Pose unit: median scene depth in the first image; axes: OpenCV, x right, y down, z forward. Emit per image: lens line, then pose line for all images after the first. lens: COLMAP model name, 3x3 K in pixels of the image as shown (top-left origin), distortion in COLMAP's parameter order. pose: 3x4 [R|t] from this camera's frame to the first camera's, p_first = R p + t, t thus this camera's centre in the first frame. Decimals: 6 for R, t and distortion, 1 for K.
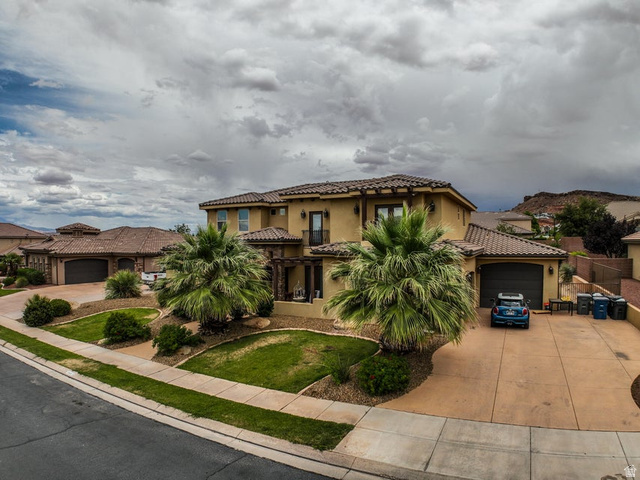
lens RADIAL K [[401.7, 0, 311.6], [0, 401.7, 230.0], [0, 0, 1]] dist [-0.170843, 0.016270]
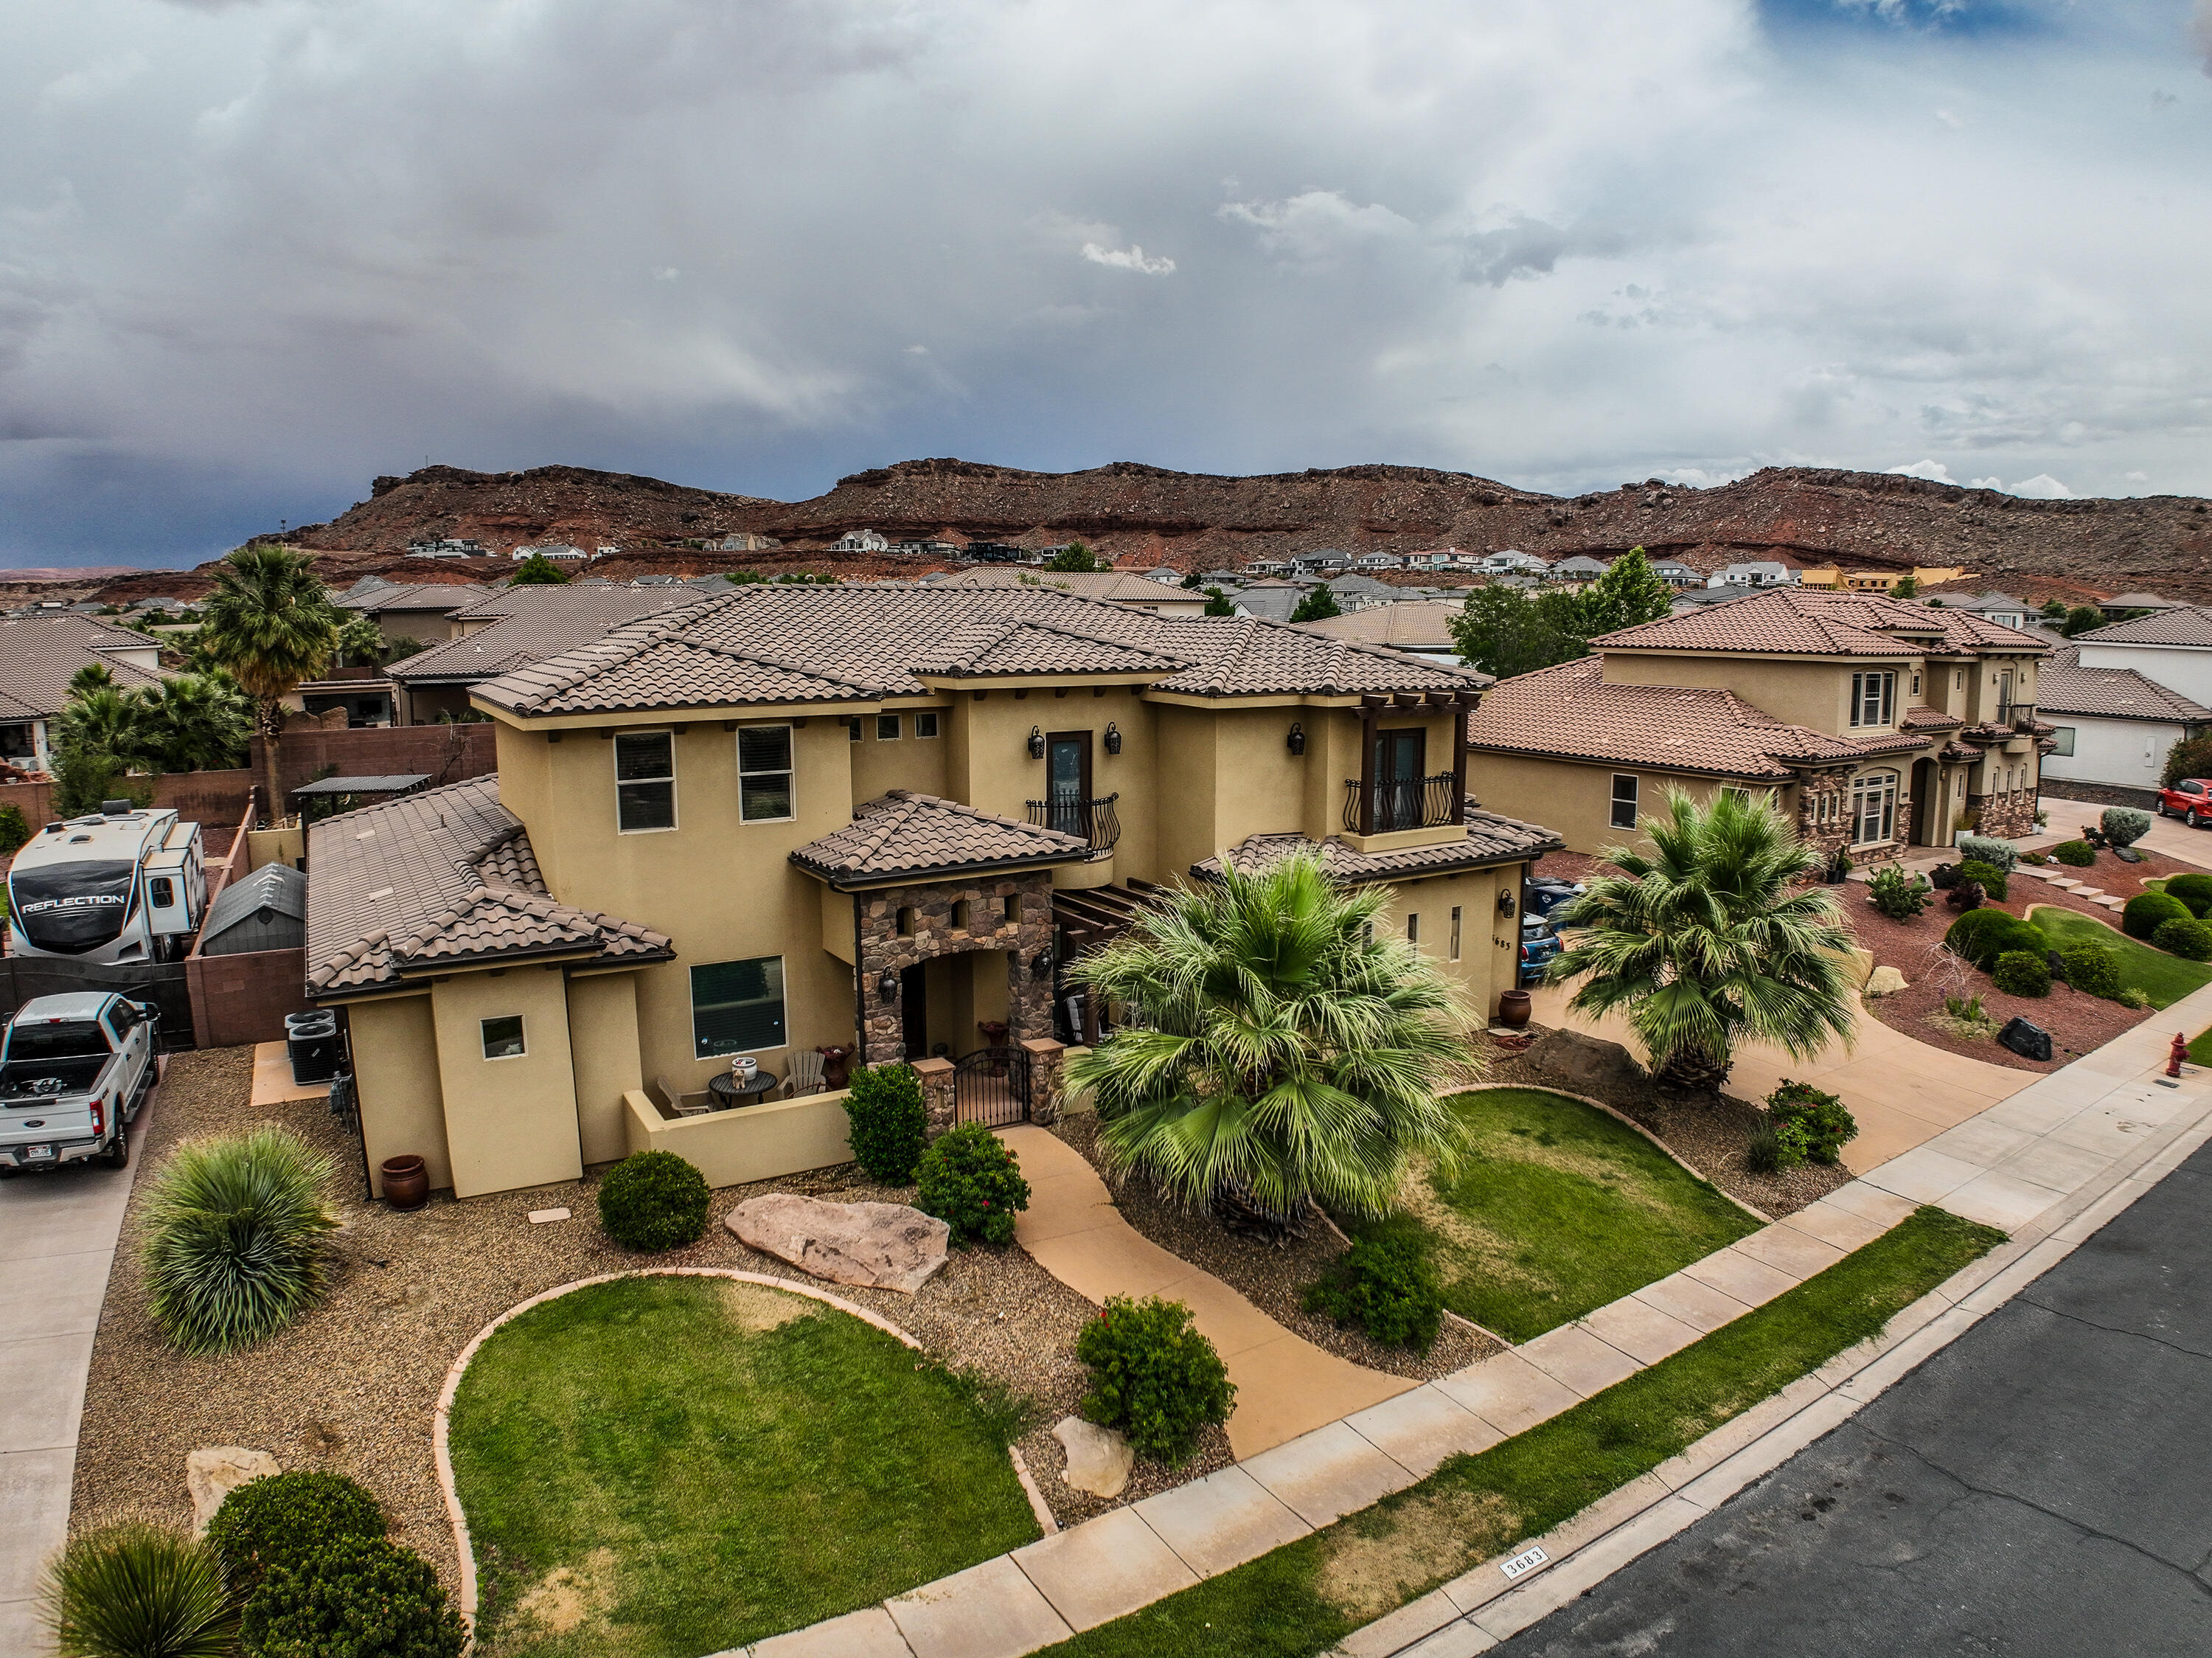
lens RADIAL K [[1364.9, 0, 1089.1], [0, 1364.9, 819.6], [0, 0, 1]] dist [-0.184378, 0.029355]
pose [[0.501450, -0.130620, 0.855270, -1.405387], [-0.025669, 0.985857, 0.165613, -0.247820], [-0.864805, -0.105001, 0.491005, 0.819467]]
